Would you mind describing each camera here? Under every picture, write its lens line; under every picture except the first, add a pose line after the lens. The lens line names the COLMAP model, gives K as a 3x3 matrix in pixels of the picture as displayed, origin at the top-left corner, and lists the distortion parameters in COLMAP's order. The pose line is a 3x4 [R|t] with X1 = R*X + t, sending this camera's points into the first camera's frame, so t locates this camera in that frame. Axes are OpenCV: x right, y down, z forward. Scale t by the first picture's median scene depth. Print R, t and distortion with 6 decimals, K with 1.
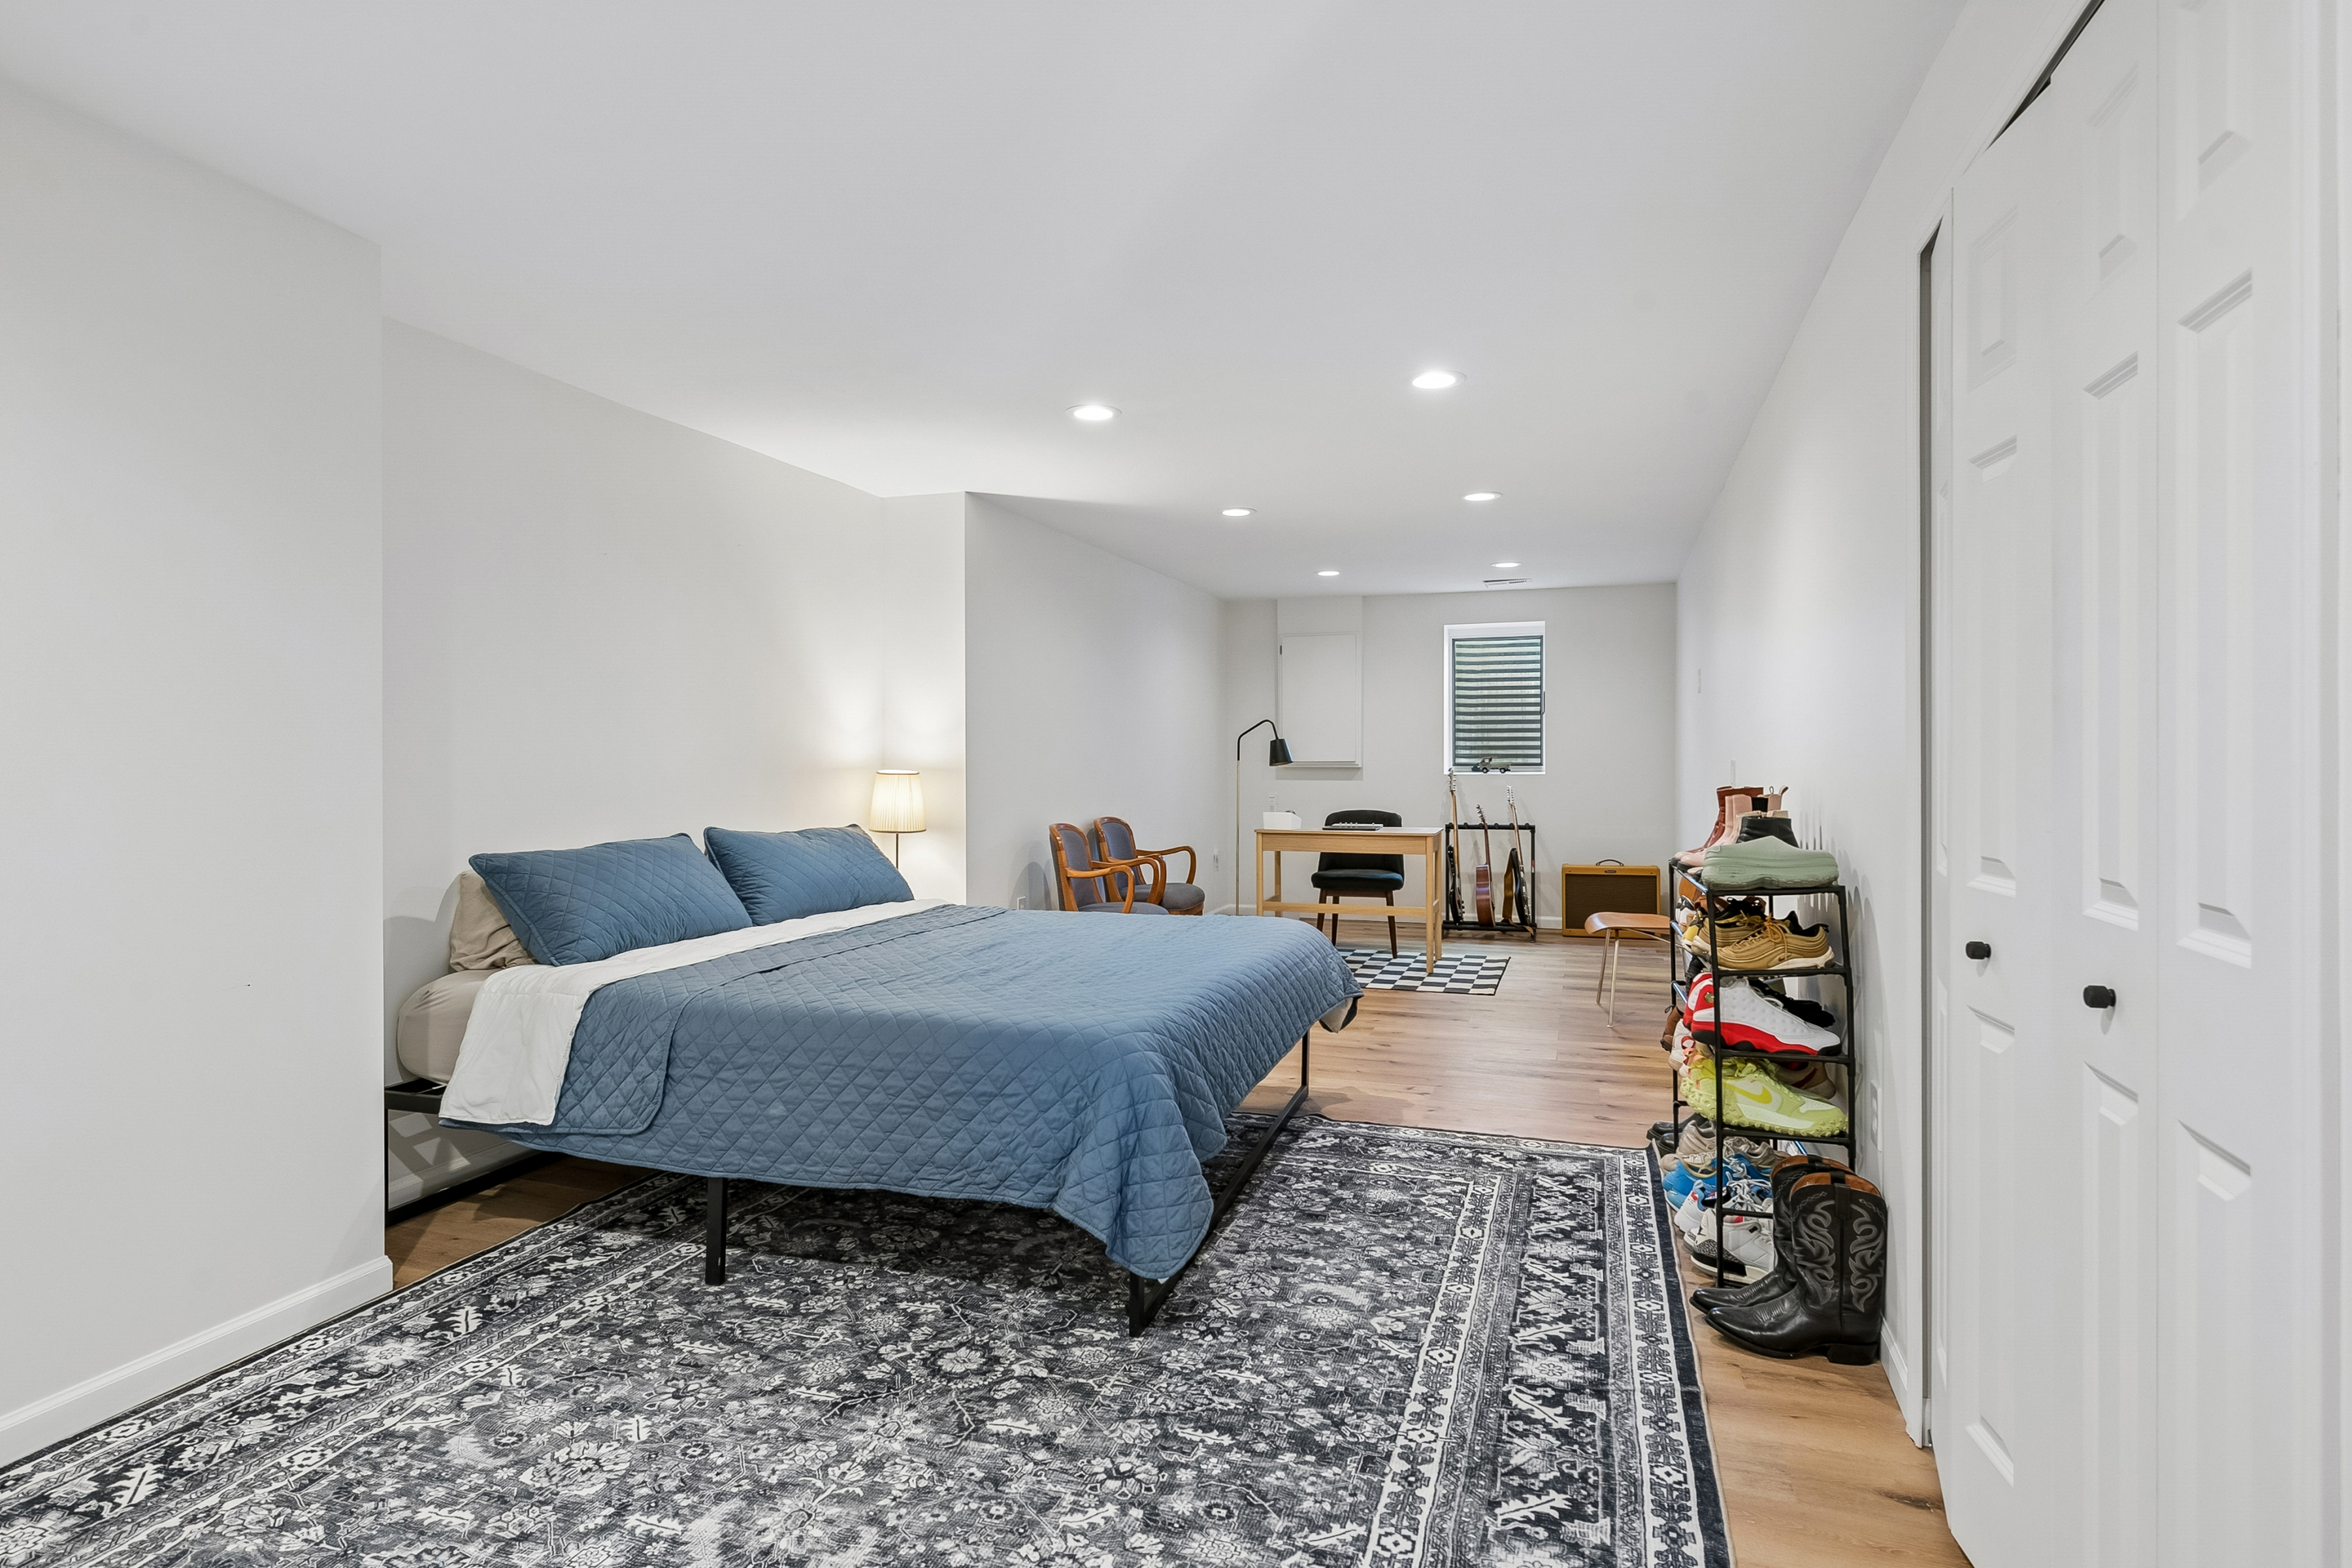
lens RADIAL K [[1248.9, 0, 1166.8], [0, 1248.9, 768.6], [0, 0, 1]] dist [0.001431, -0.000020]
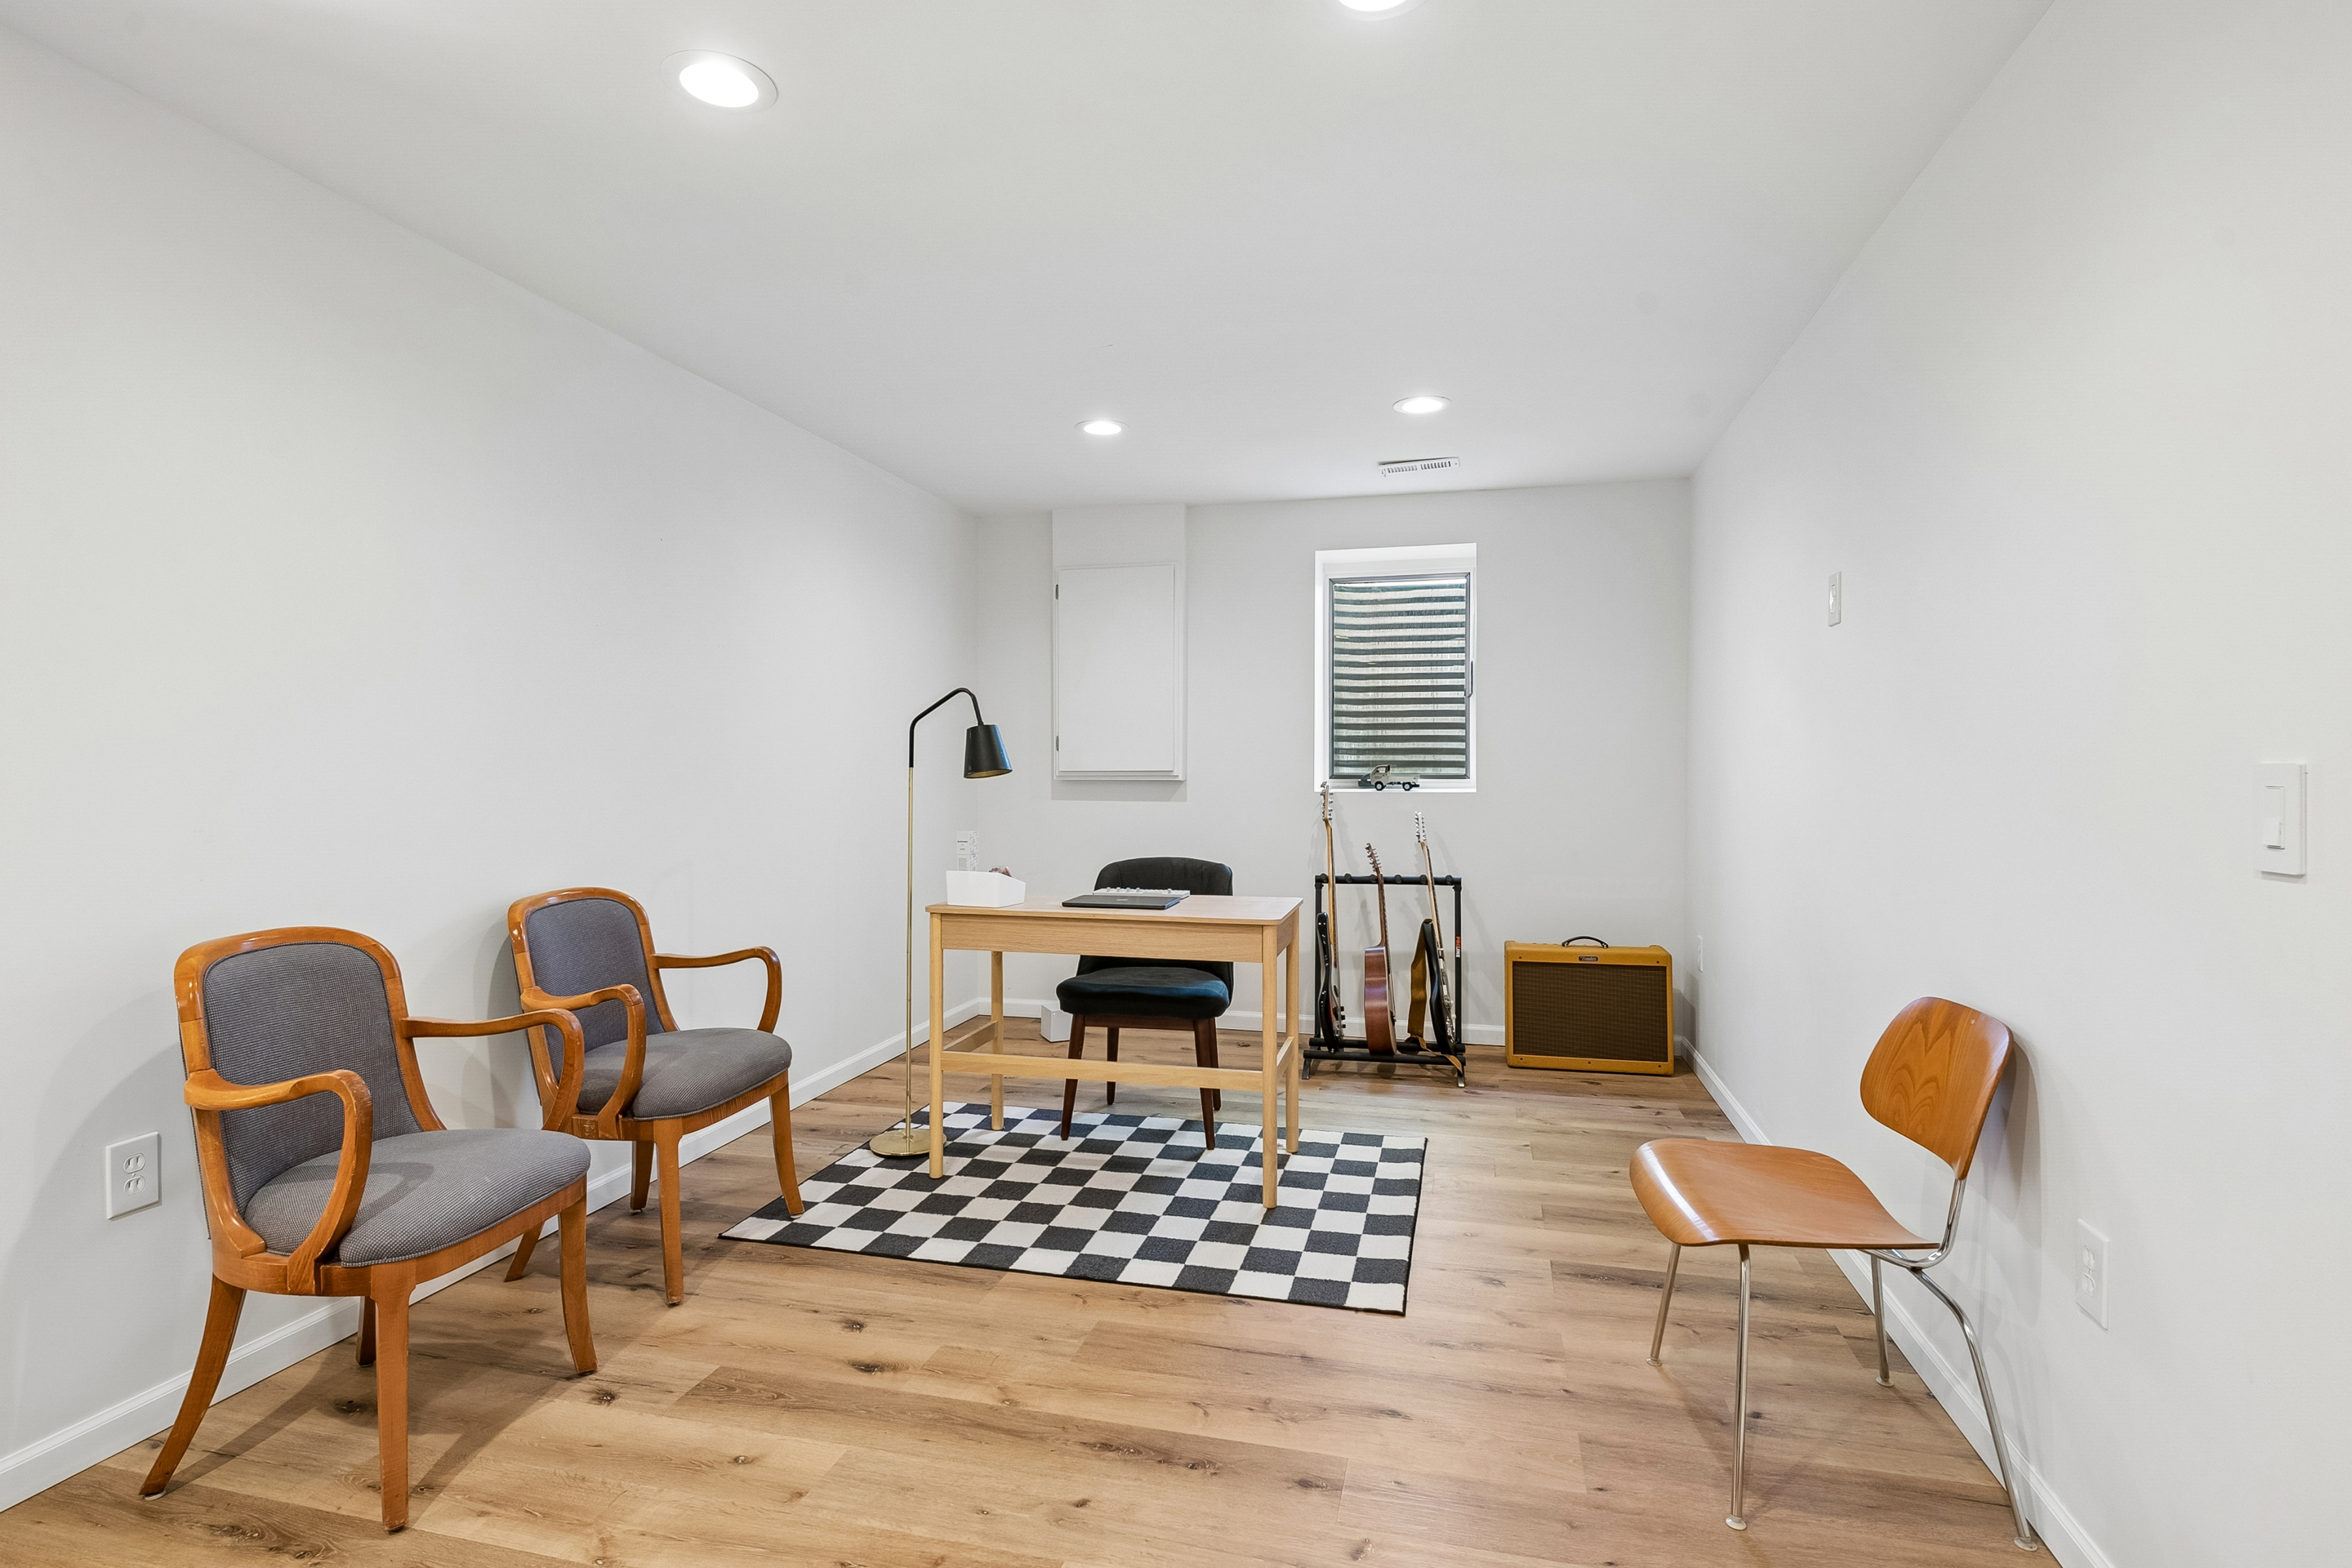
lens RADIAL K [[1151.6, 0, 1181.6], [0, 1151.6, 784.3], [0, 0, 1]] dist [0.000341, 0.000033]
pose [[0.995871, 0.004110, 0.090691, 0.110450], [-0.004599, 0.999976, 0.005192, -0.002268], [-0.090668, -0.005588, 0.995866, 0.461531]]
